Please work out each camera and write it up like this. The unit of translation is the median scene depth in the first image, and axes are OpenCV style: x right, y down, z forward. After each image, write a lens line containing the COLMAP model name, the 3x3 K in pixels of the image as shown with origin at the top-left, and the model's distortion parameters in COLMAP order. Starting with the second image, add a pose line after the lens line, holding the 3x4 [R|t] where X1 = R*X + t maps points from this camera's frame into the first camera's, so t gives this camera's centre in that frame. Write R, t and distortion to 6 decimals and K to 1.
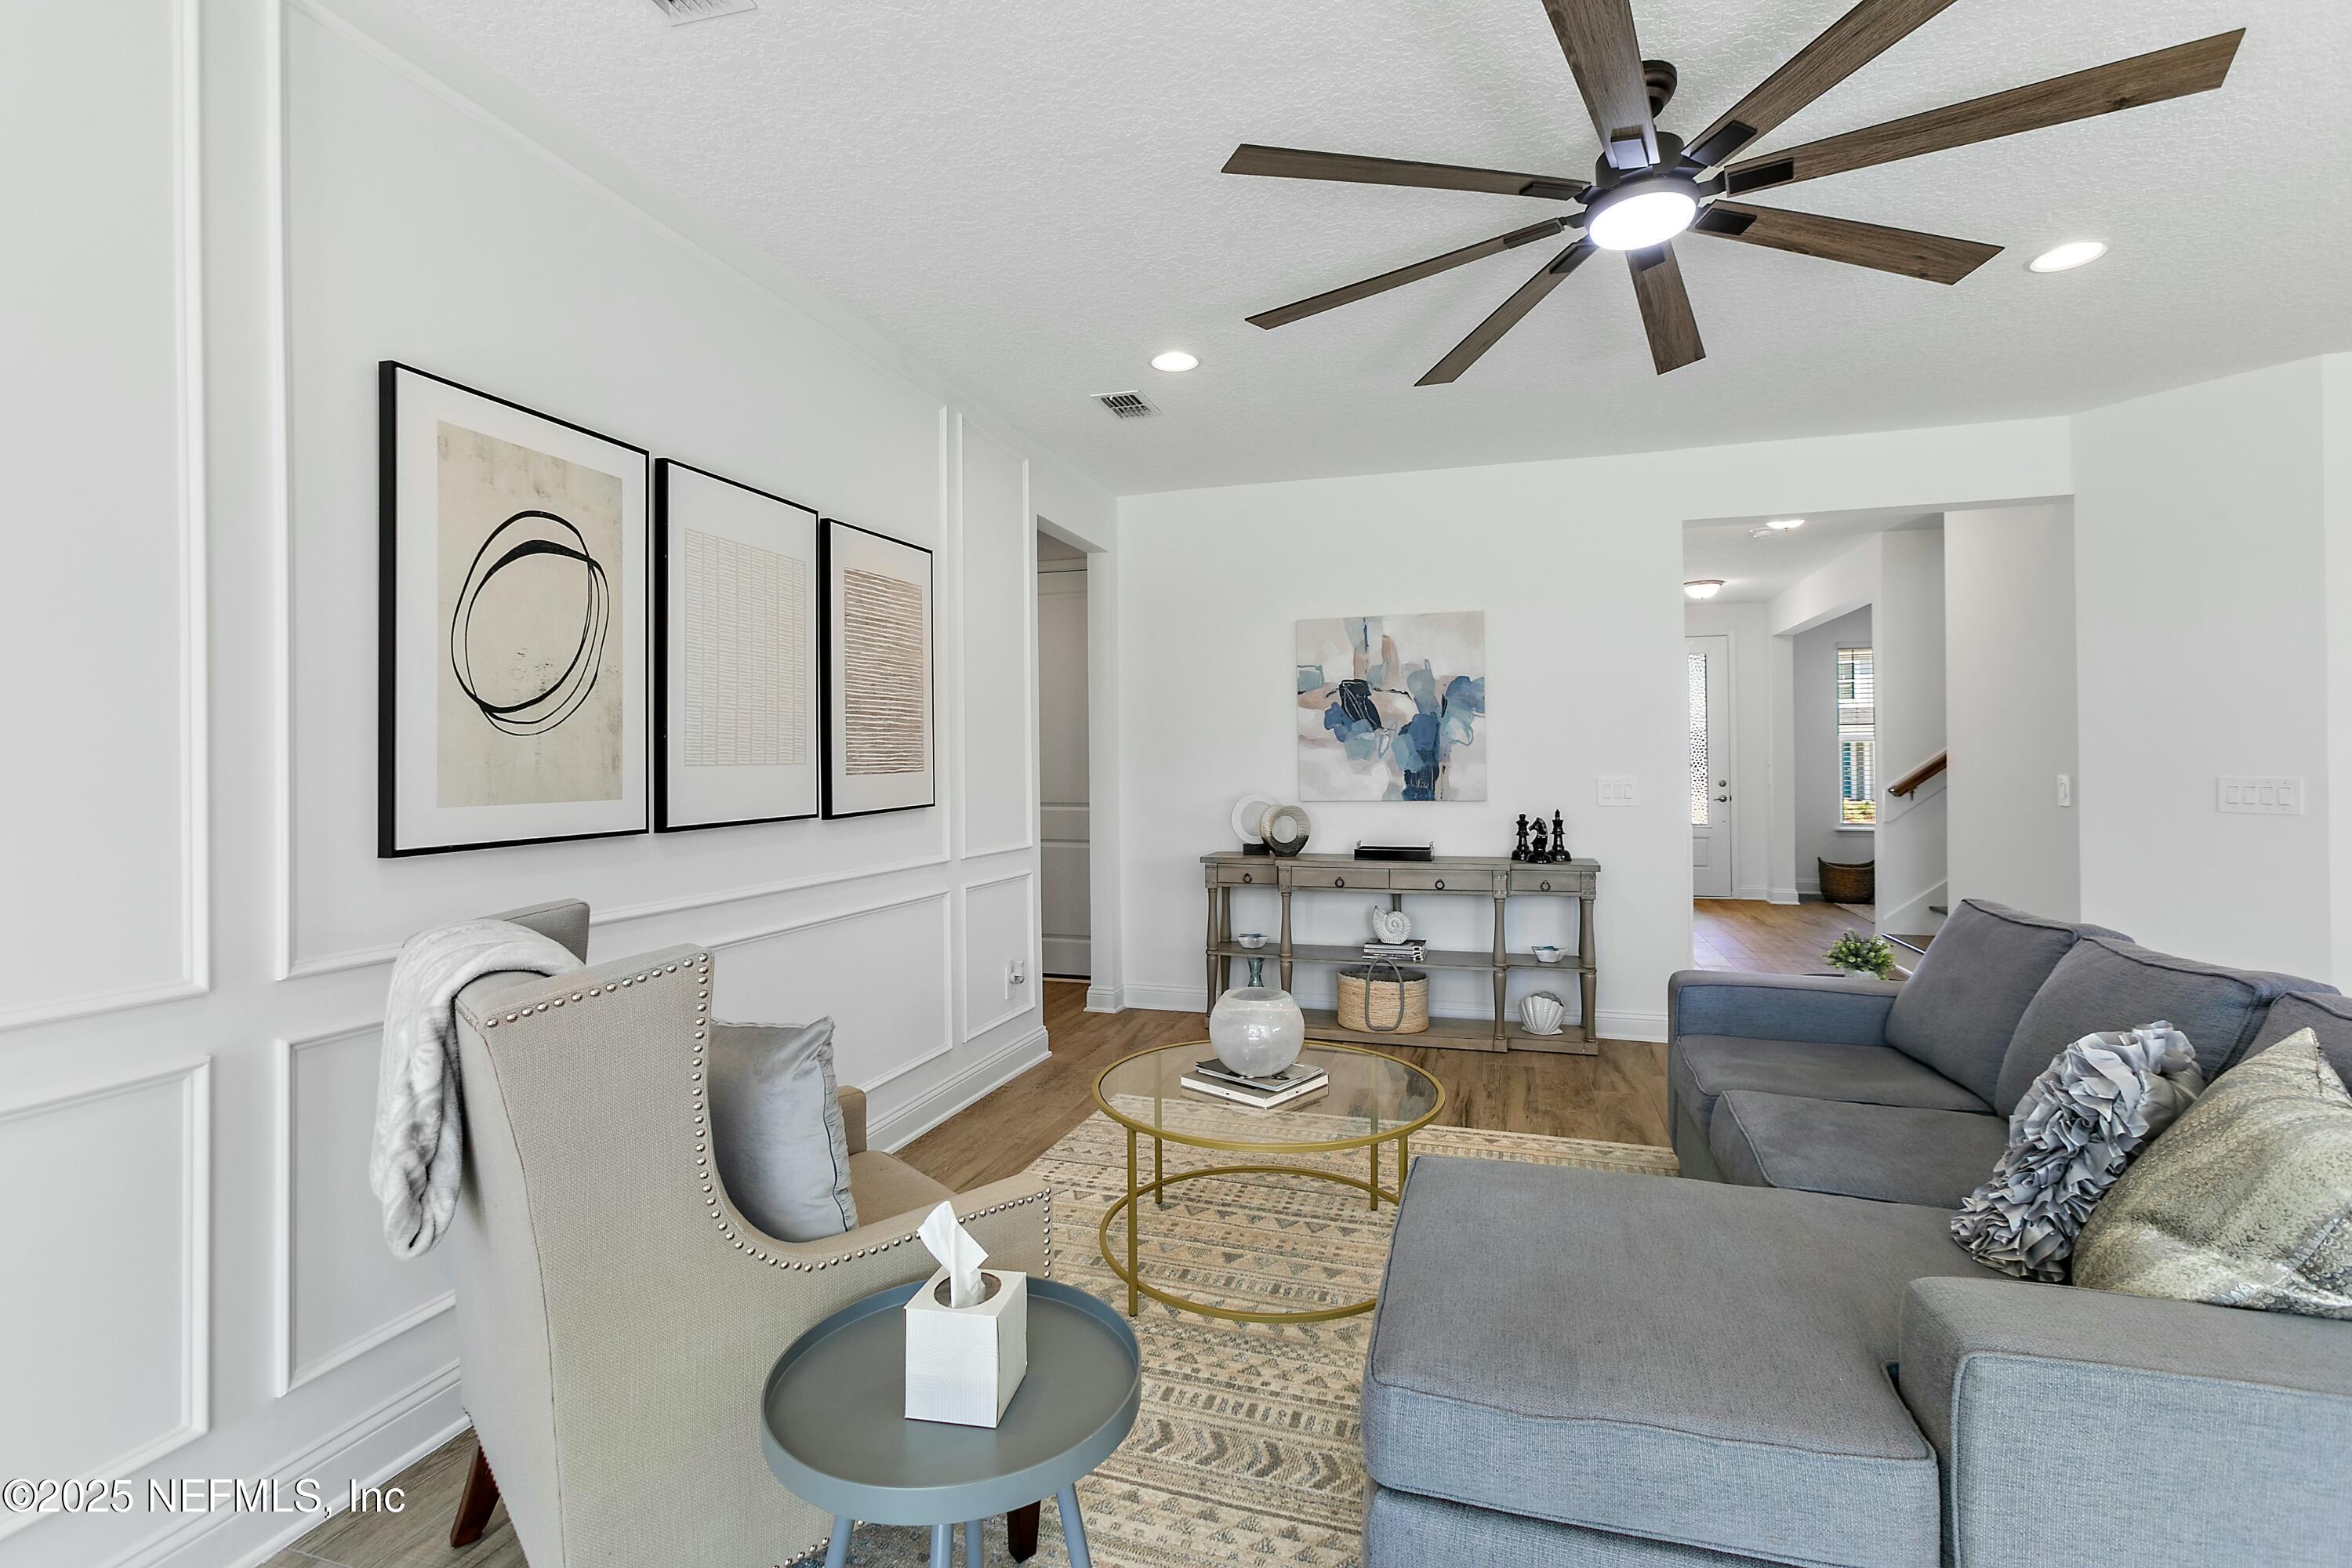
lens RADIAL K [[1052.2, 0, 1163.1], [0, 1052.2, 744.1], [0, 0, 1]] dist [-0.016093, 0.010923]
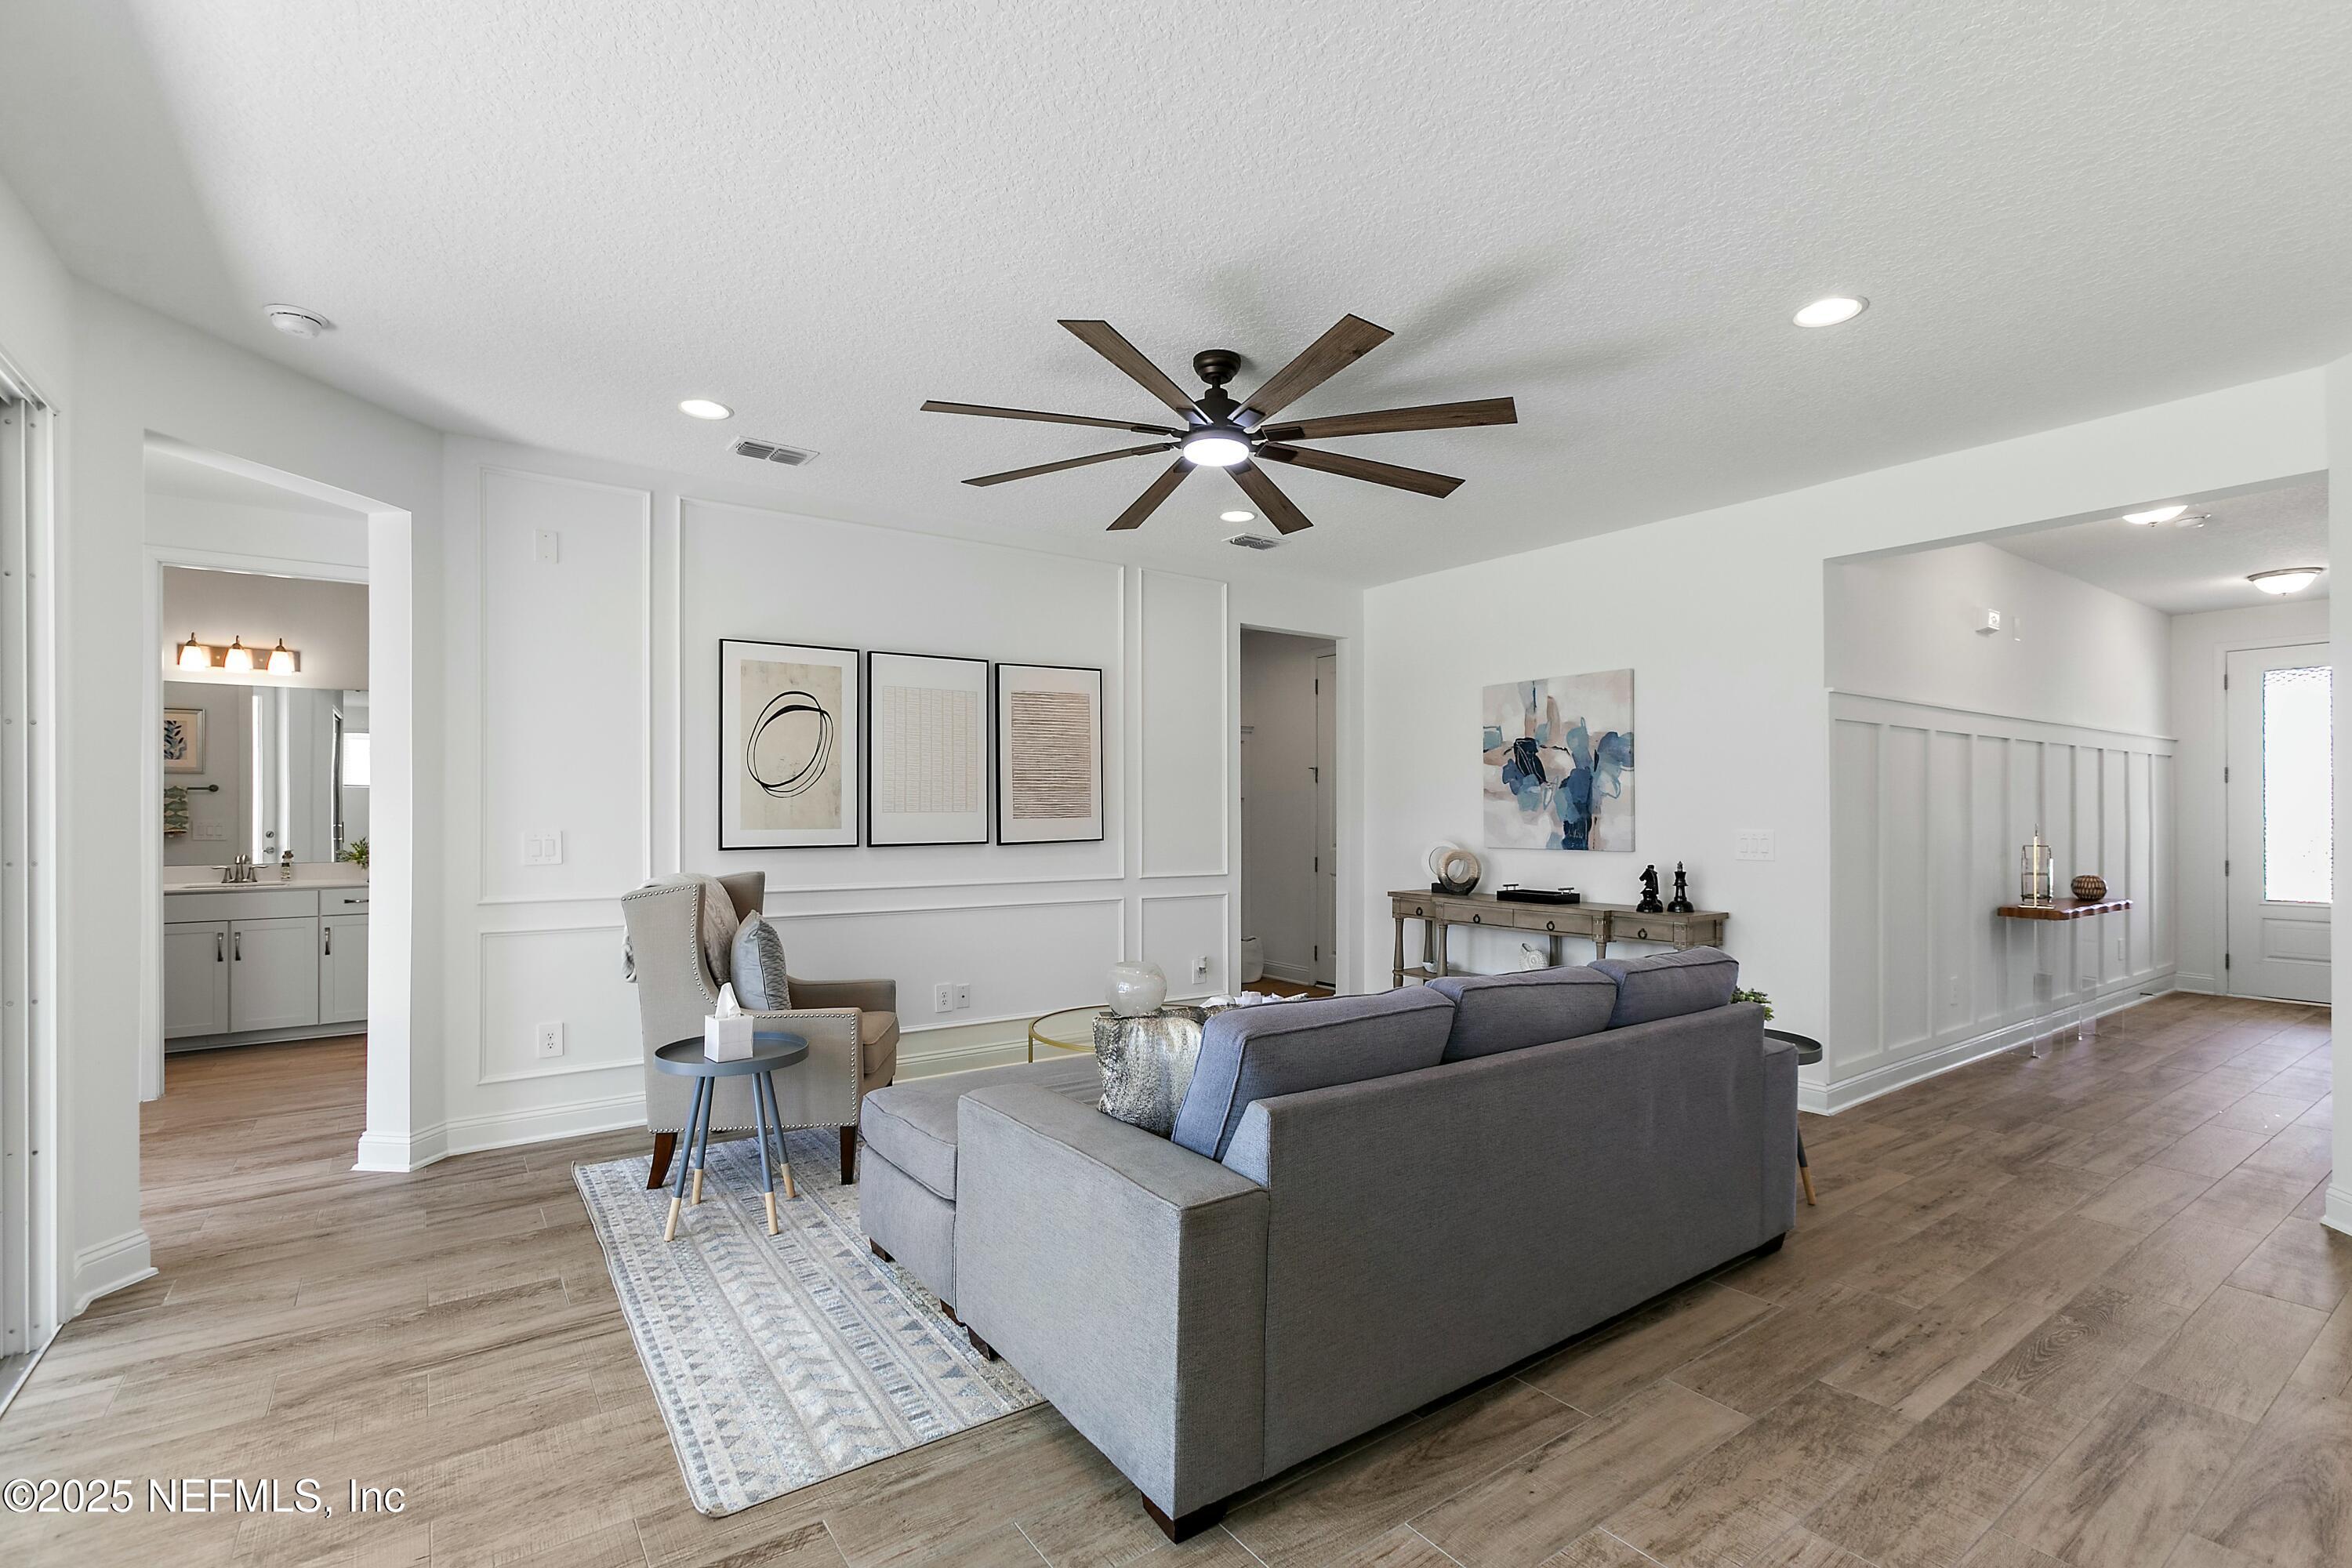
lens RADIAL K [[1052.2, 0, 1165.6], [0, 1052.2, 806.5], [0, 0, 1]] dist [-0.016093, 0.010923]
pose [[0.794130, 0.005005, -0.607727, 0.565773], [0.004240, 0.999896, 0.013775, -0.006652], [0.607733, -0.013516, 0.794027, -0.102177]]
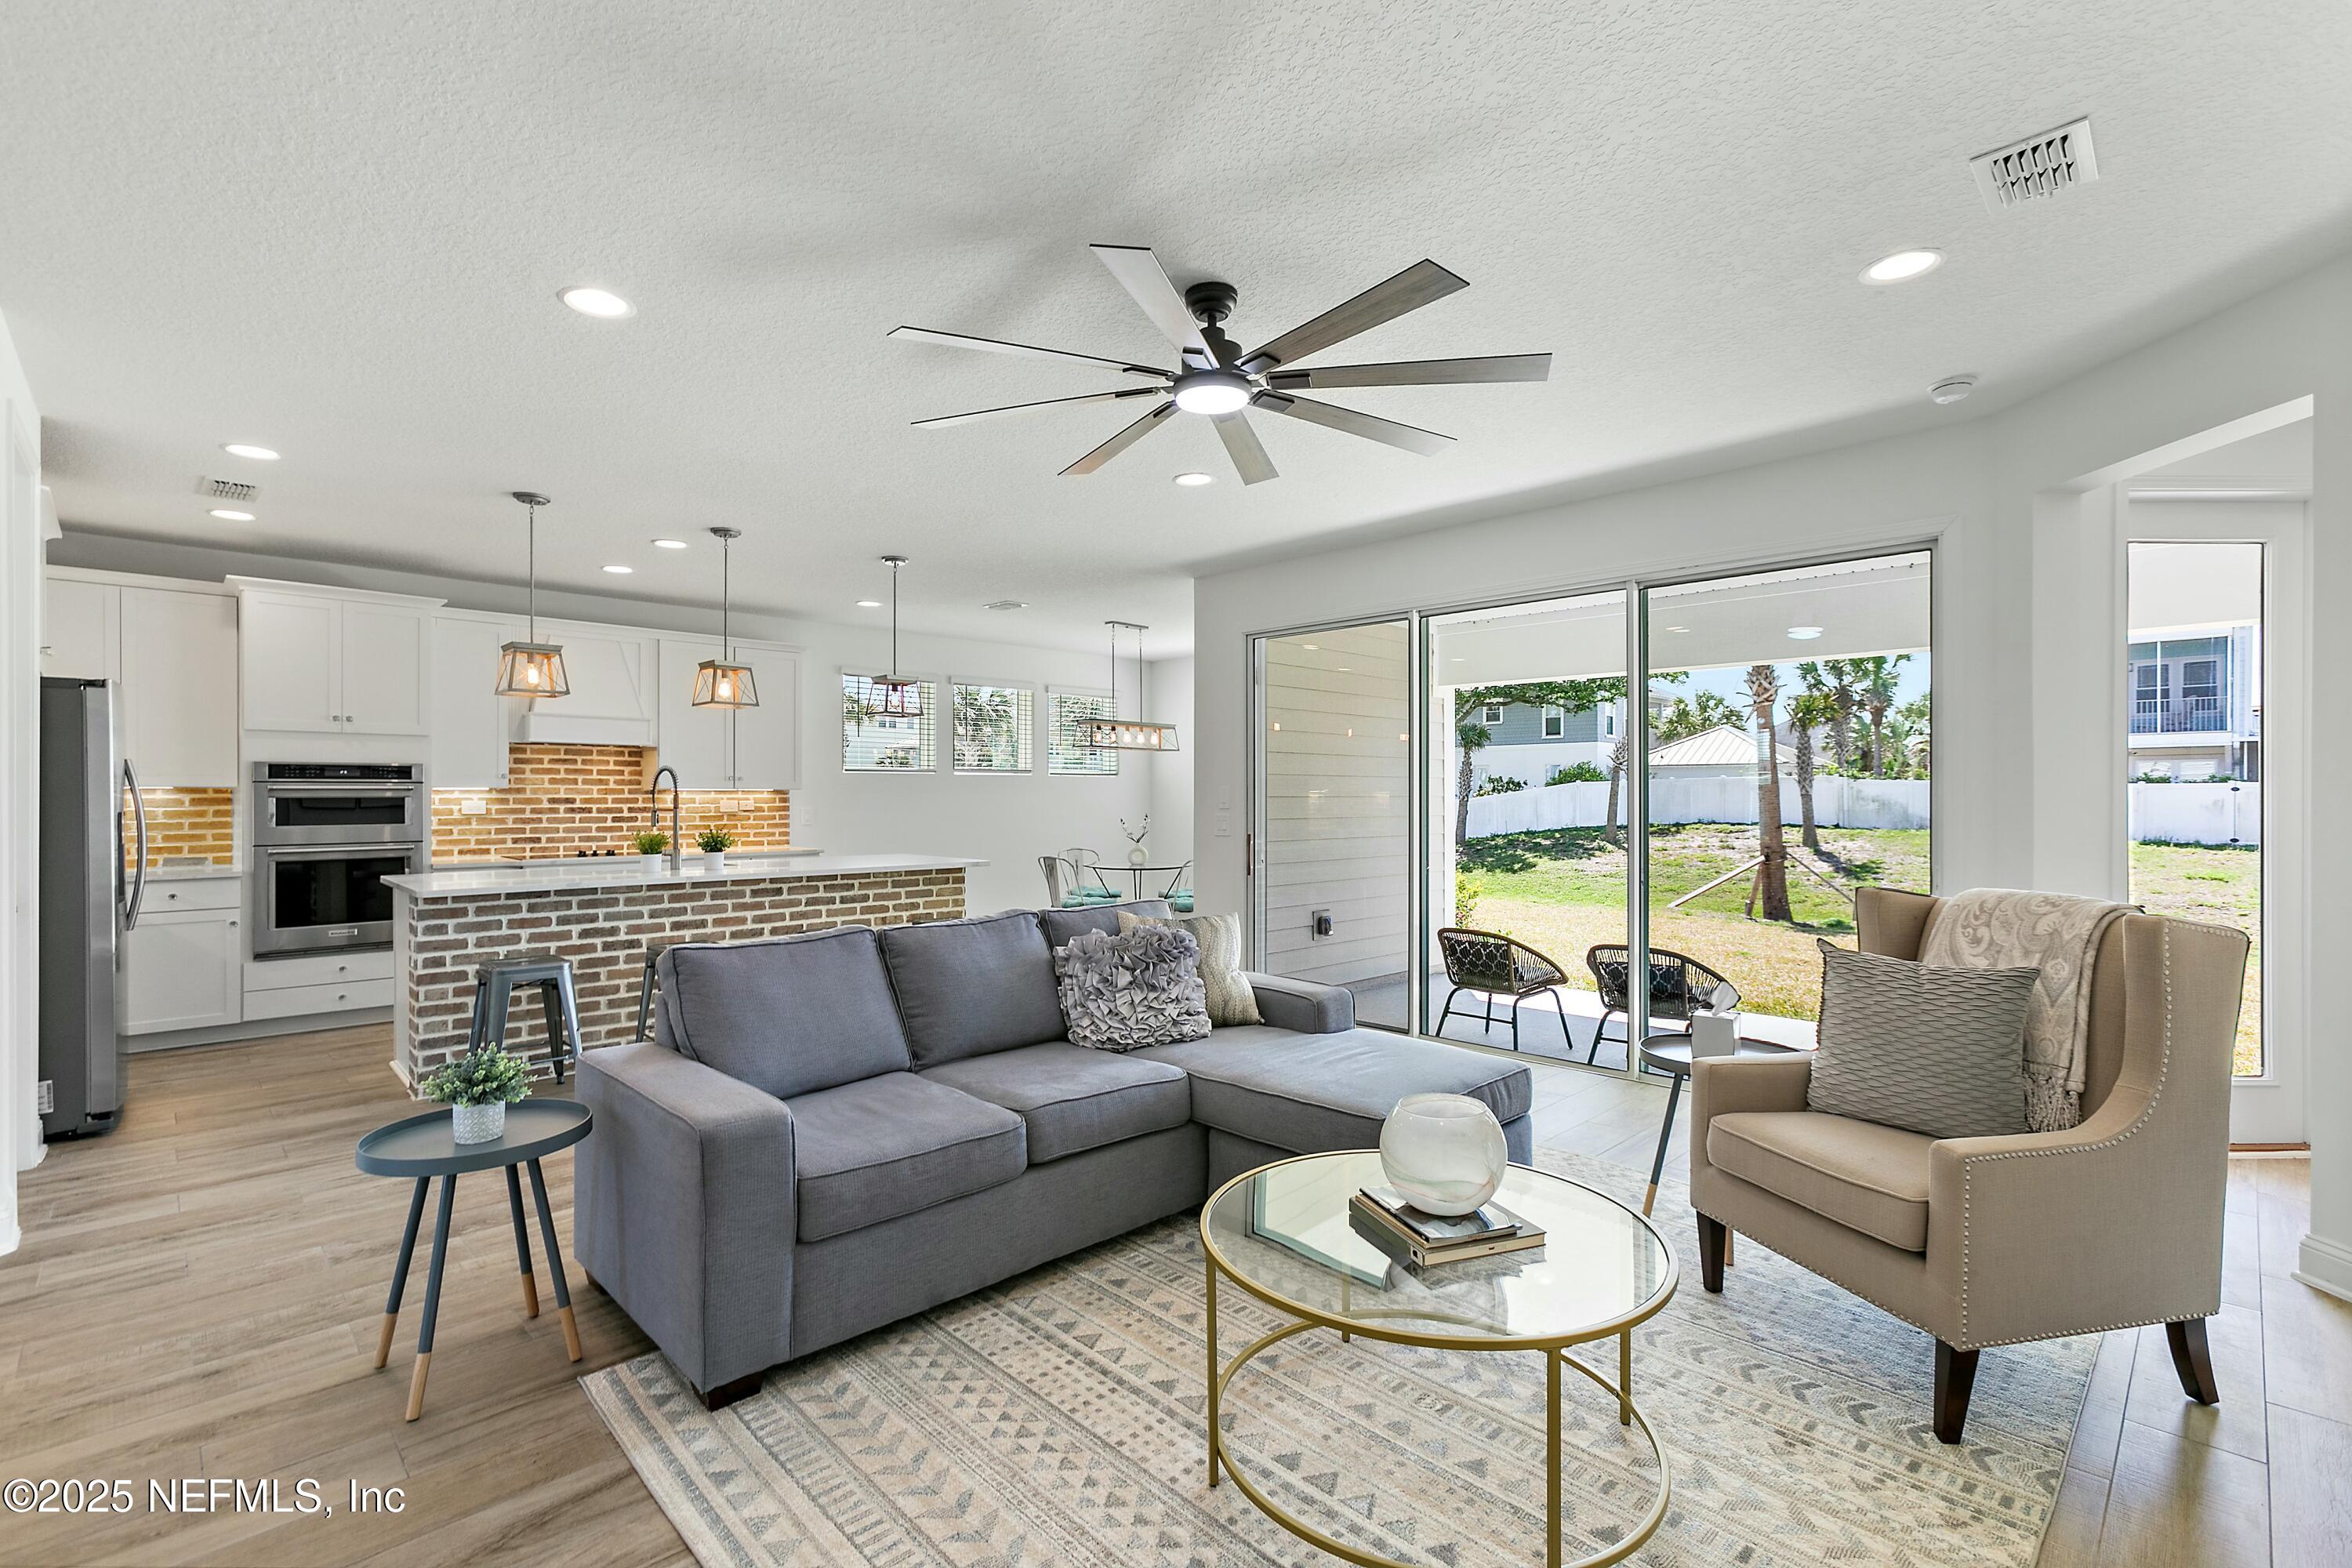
lens RADIAL K [[1052.2, 0, 1181.2], [0, 1052.2, 789.8], [0, 0, 1]] dist [-0.016093, 0.010923]
pose [[-0.879949, 0.008946, 0.474984, -0.061744], [-0.001950, 0.999746, -0.022443, 0.014055], [-0.475064, -0.020675, -0.879708, 0.949261]]
